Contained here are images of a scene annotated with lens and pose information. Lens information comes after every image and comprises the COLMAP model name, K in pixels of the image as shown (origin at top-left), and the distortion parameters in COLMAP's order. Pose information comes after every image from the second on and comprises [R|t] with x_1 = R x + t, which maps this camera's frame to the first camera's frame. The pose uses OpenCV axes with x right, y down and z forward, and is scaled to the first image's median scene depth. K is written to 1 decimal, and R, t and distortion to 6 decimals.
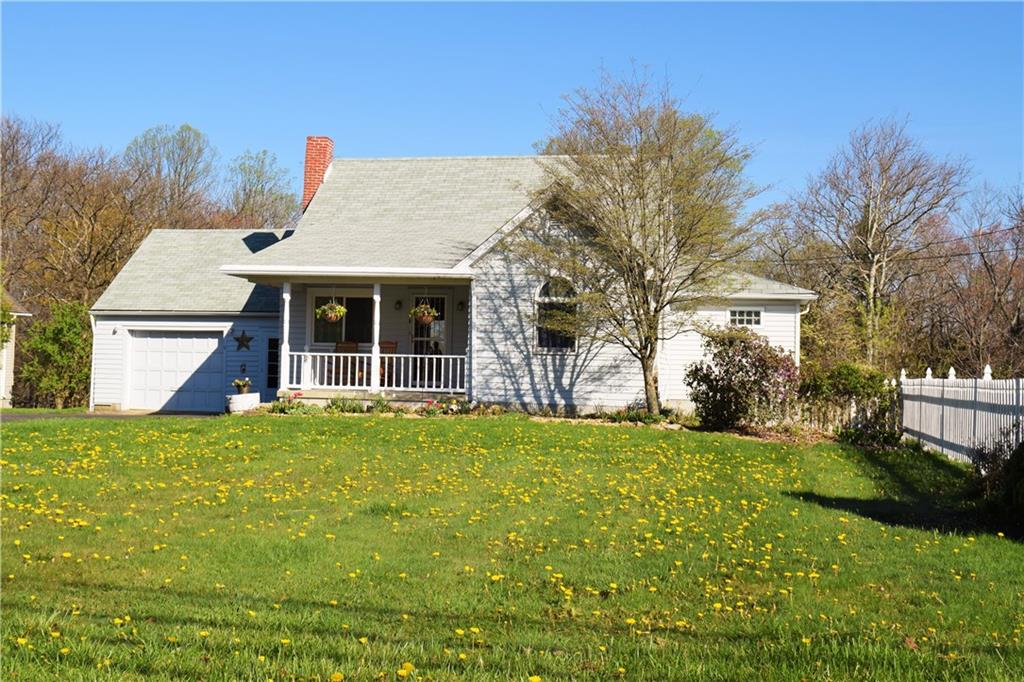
lens RADIAL K [[1145.3, 0, 511.9], [0, 1145.3, 343.5], [0, 0, 1]] dist [-0.013693, 0.000000]
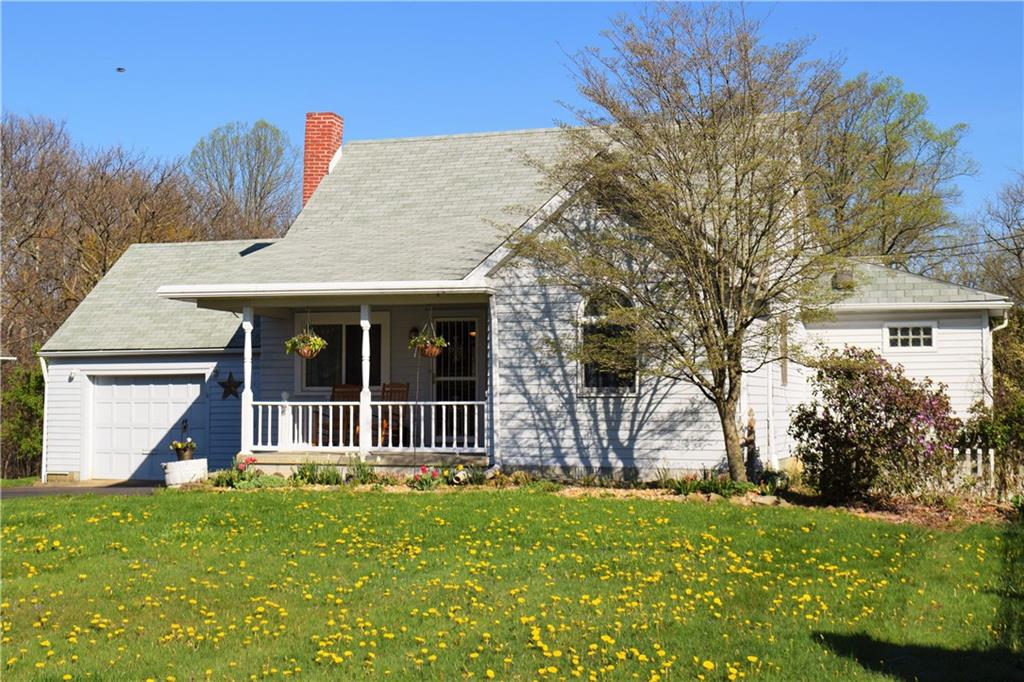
lens RADIAL K [[1411.3, 0, 511.9], [0, 1411.3, 338.4], [0, 0, 1]] dist [-0.003449, 0.000000]
pose [[0.992011, -0.028237, -0.122953, 0.082969], [0.024714, 0.999242, -0.030084, -0.001596], [0.123709, 0.026805, 0.991956, 0.122892]]
